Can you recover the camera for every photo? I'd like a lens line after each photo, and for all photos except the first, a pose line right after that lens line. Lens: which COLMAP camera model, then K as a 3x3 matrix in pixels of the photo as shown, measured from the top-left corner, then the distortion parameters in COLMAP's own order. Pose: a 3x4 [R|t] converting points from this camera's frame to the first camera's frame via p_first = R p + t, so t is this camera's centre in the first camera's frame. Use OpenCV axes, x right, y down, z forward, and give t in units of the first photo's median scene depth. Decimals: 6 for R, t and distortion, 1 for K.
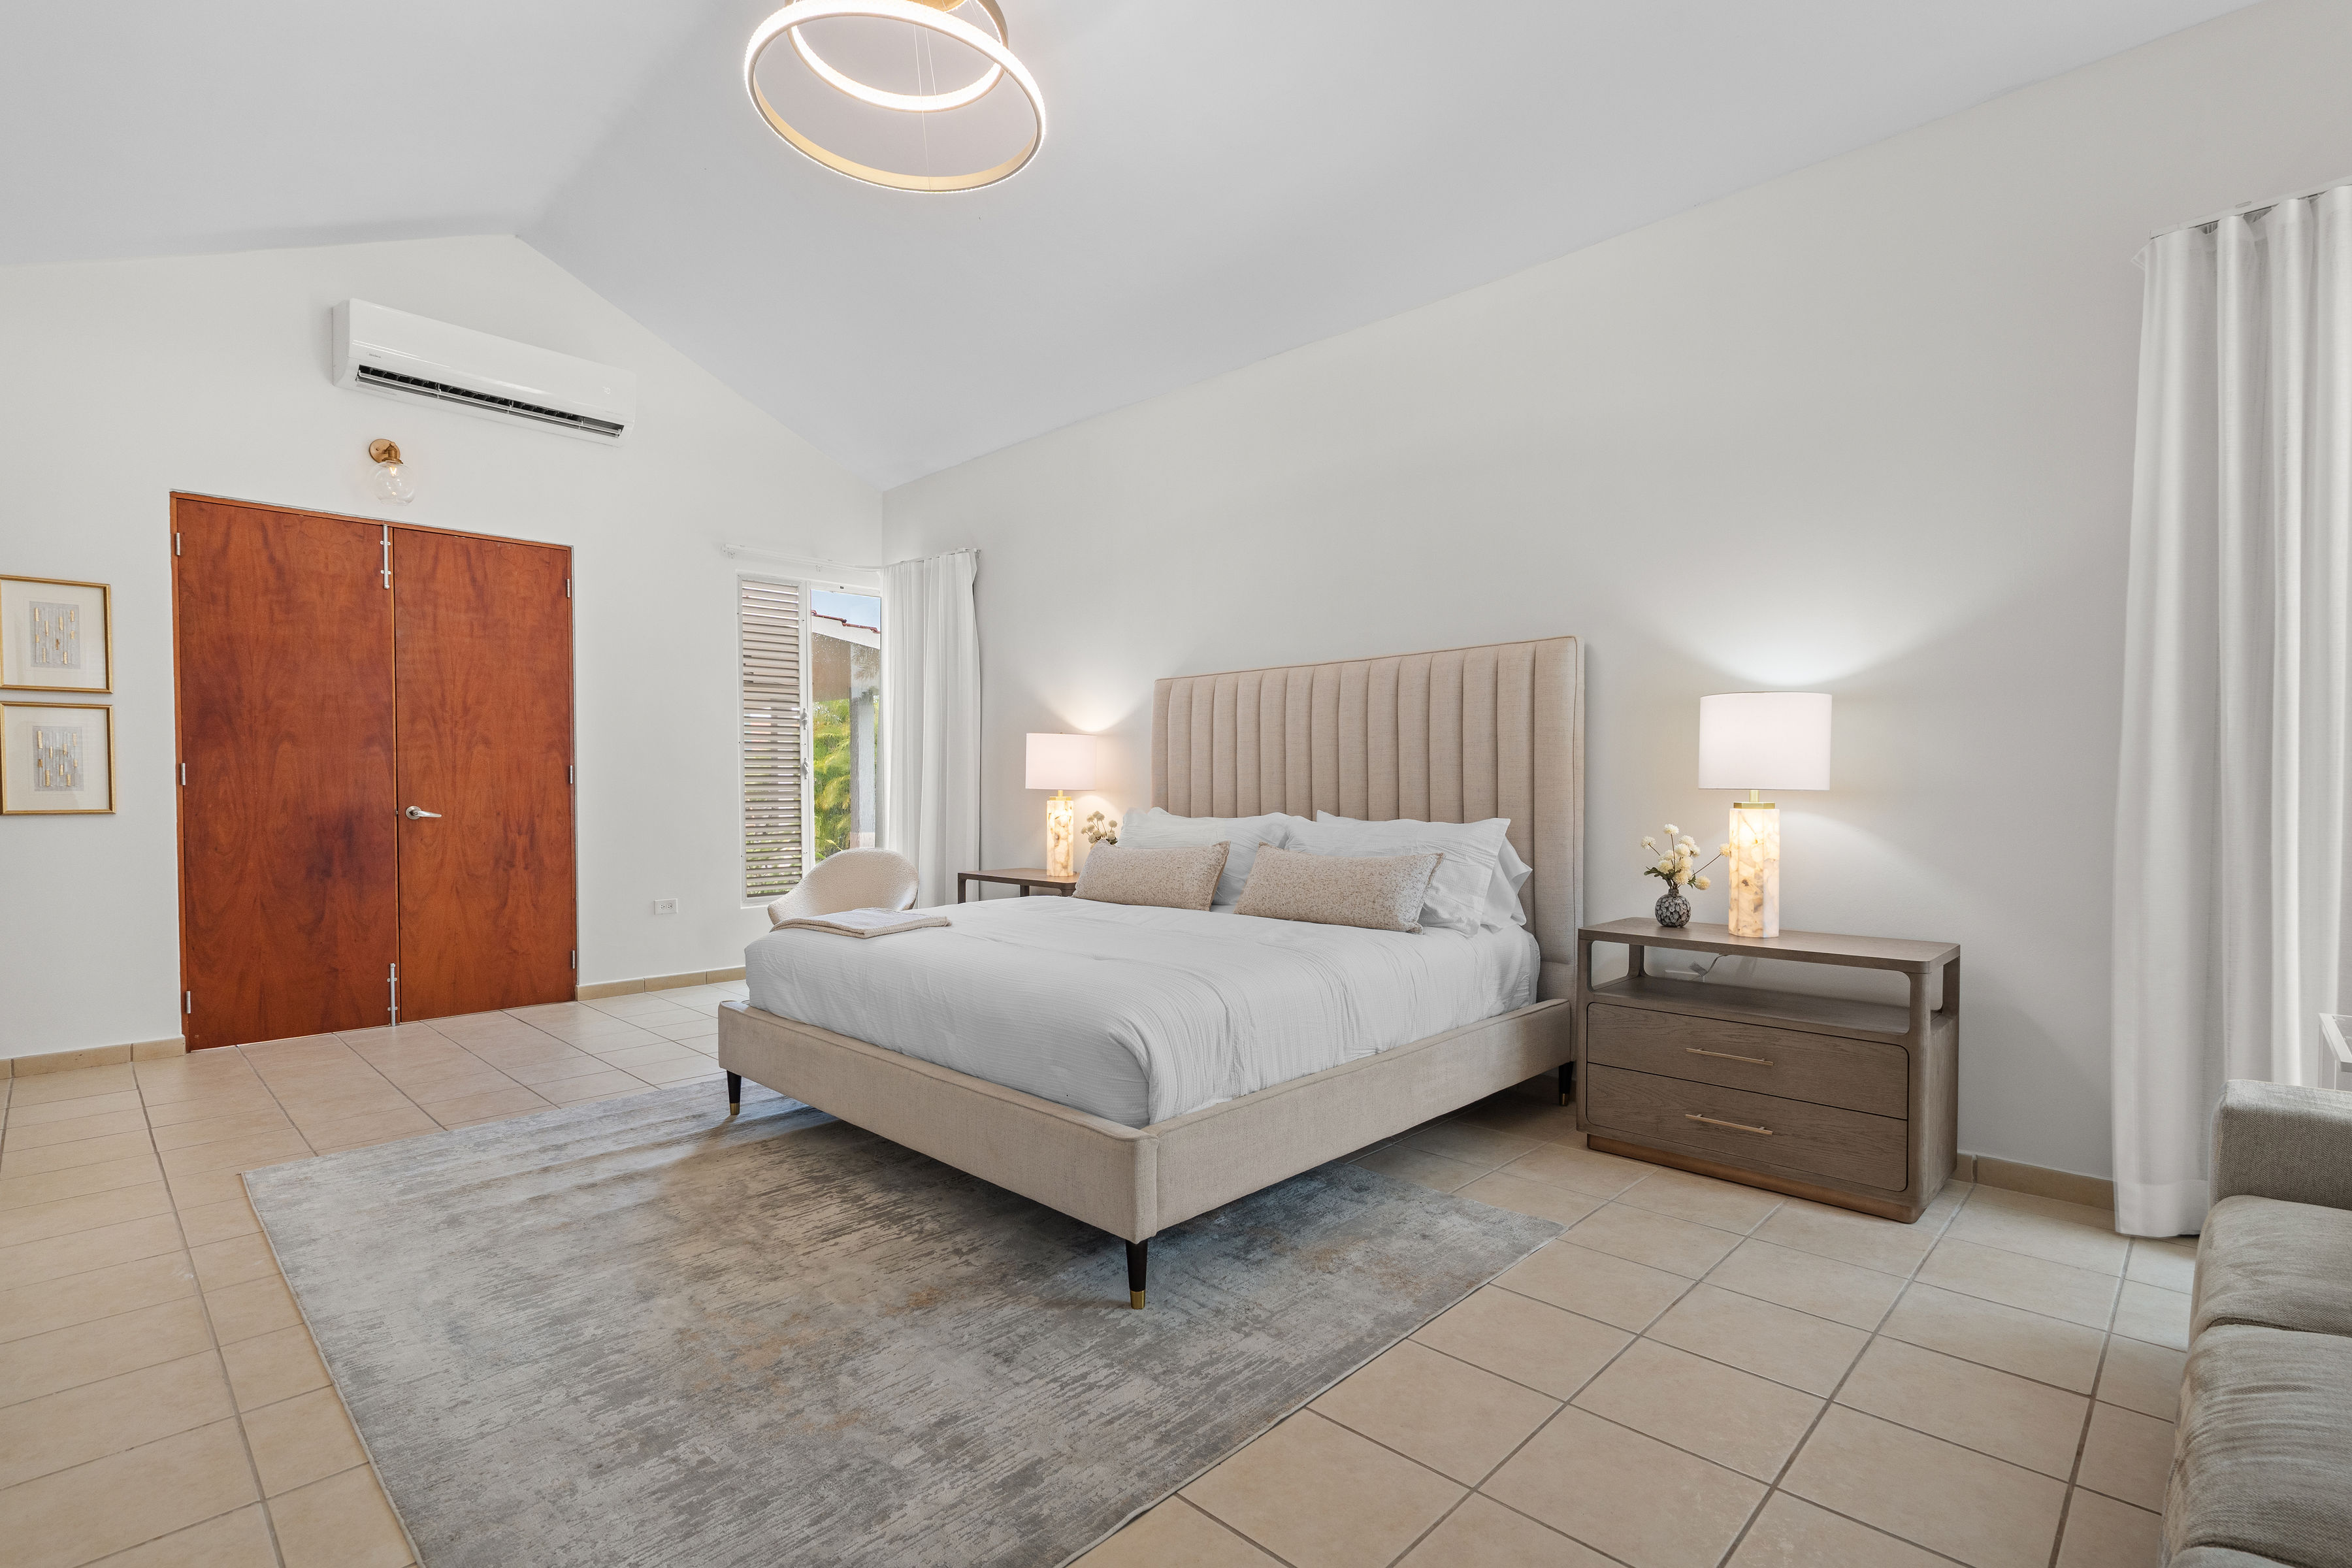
lens RADIAL K [[1102.2, 0, 1164.8], [0, 1102.2, 798.0], [0, 0, 1]] dist [-0.045094, 0.000229]
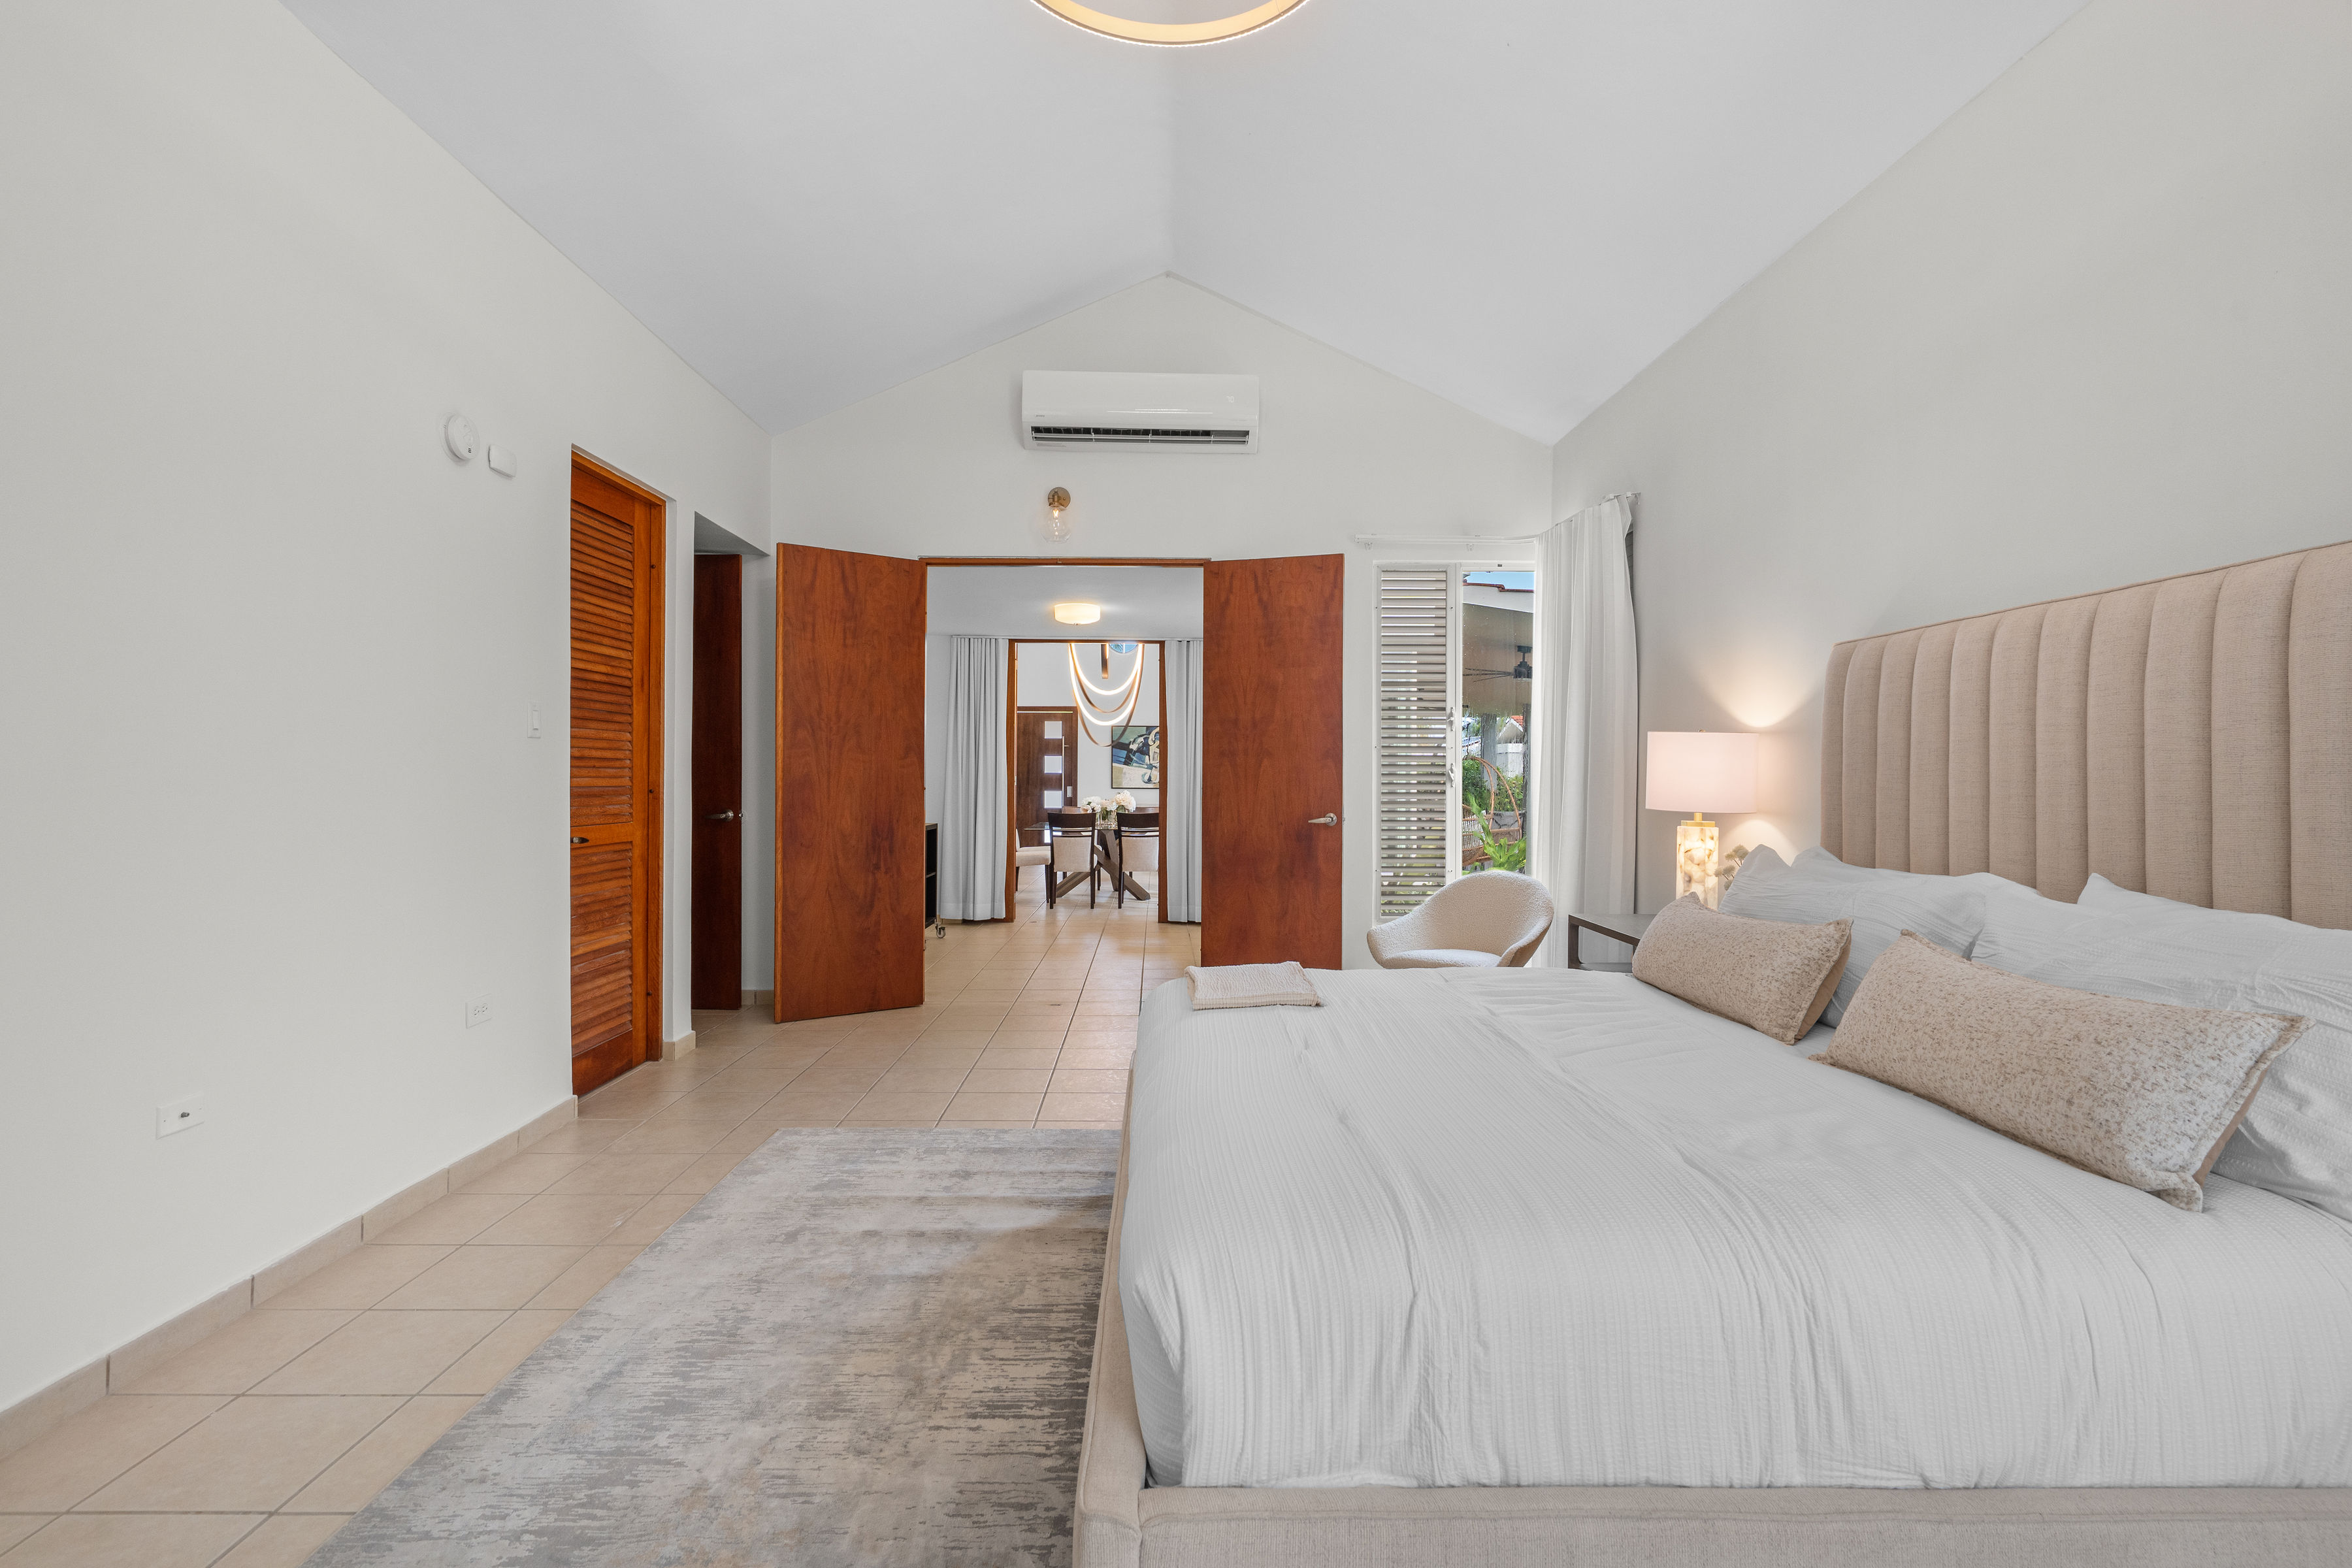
lens RADIAL K [[1096.8, 0, 1172.3], [0, 1096.8, 778.9], [0, 0, 1]] dist [-0.007286, 0.000431]
pose [[0.712234, 0.013451, -0.701813, 0.246375], [-0.024890, 0.999672, -0.006101, -0.025208], [0.701501, 0.021813, 0.712335, 0.439603]]
